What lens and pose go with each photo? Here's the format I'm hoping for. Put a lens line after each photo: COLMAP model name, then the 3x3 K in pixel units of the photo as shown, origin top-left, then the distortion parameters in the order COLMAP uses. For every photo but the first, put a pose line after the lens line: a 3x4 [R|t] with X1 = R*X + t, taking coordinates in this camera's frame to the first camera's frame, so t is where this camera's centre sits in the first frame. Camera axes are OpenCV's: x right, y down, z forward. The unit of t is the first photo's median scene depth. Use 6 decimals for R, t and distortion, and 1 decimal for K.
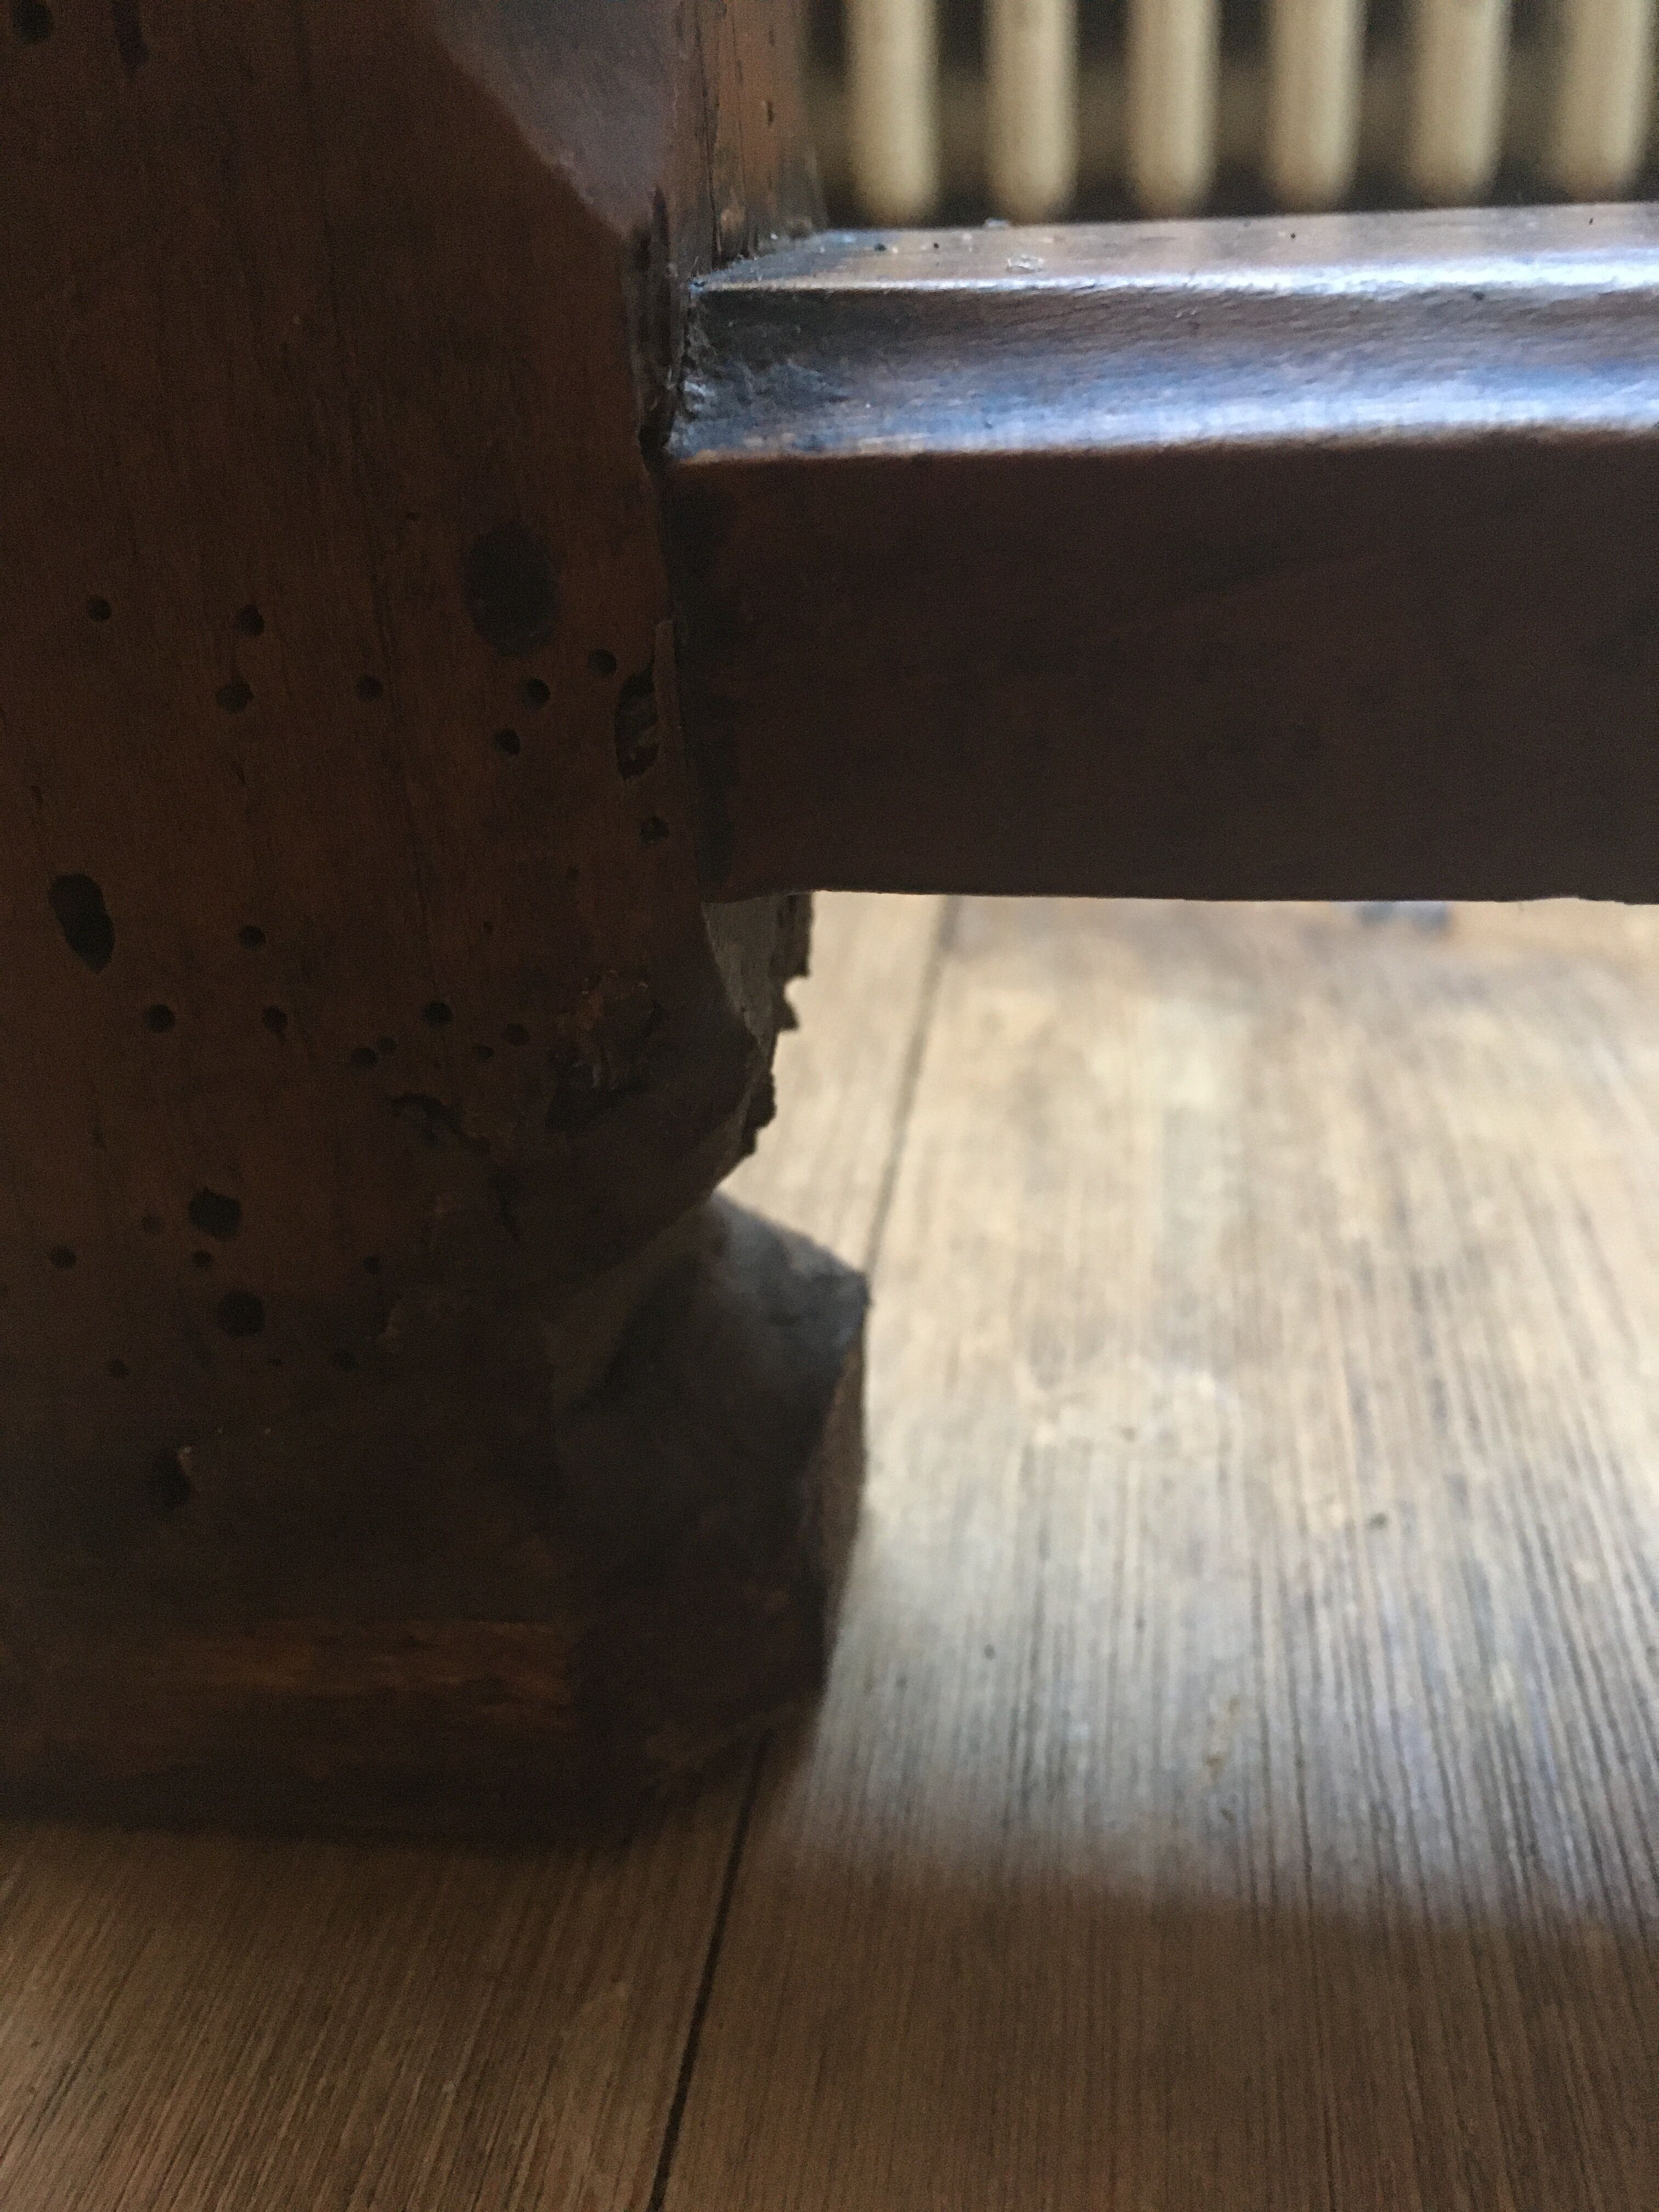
lens RADIAL K [[1997.3, 0, 820.7], [0, 1997.3, 1124.3], [0, 0, 1]] dist [0.041294, -0.101288]
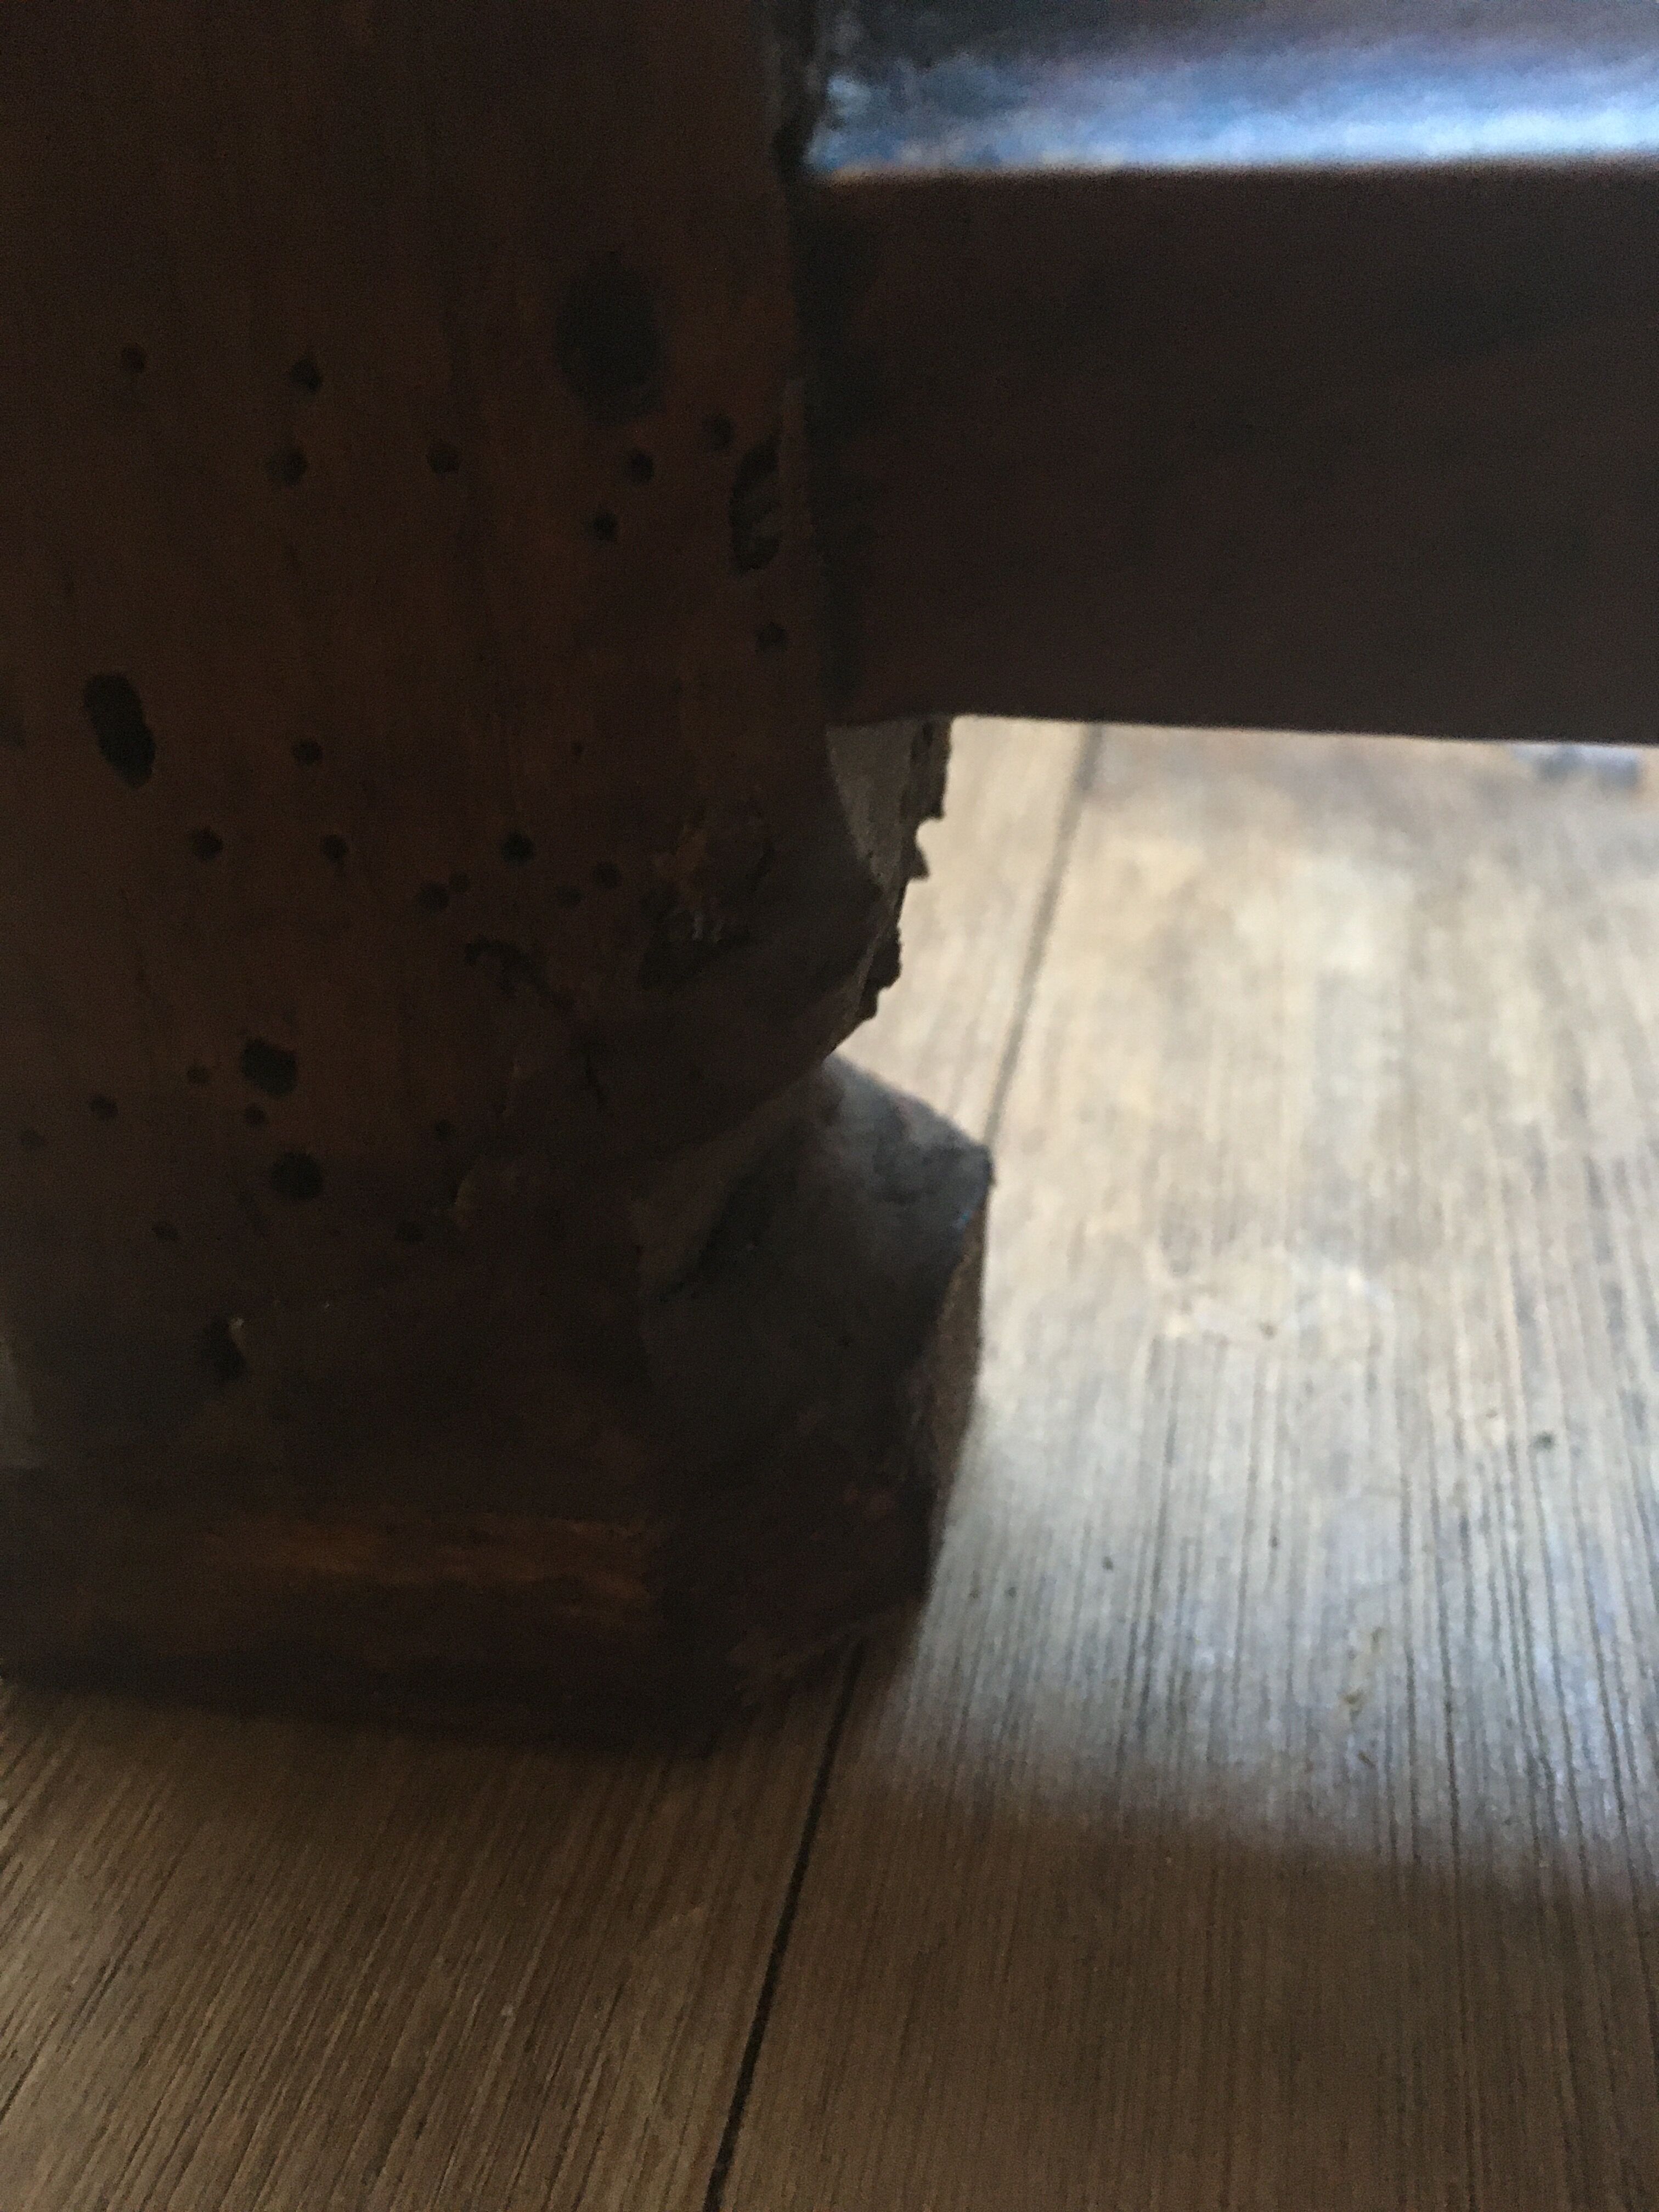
lens RADIAL K [[1997.3, 0, 791.3], [0, 1997.3, 1098.4], [0, 0, 1]] dist [0.041294, -0.101288]
pose [[0.996810, 0.039798, -0.069174, -0.006468], [-0.035092, 0.997071, 0.067961, -0.007758], [0.071676, -0.065317, 0.995287, 0.100075]]
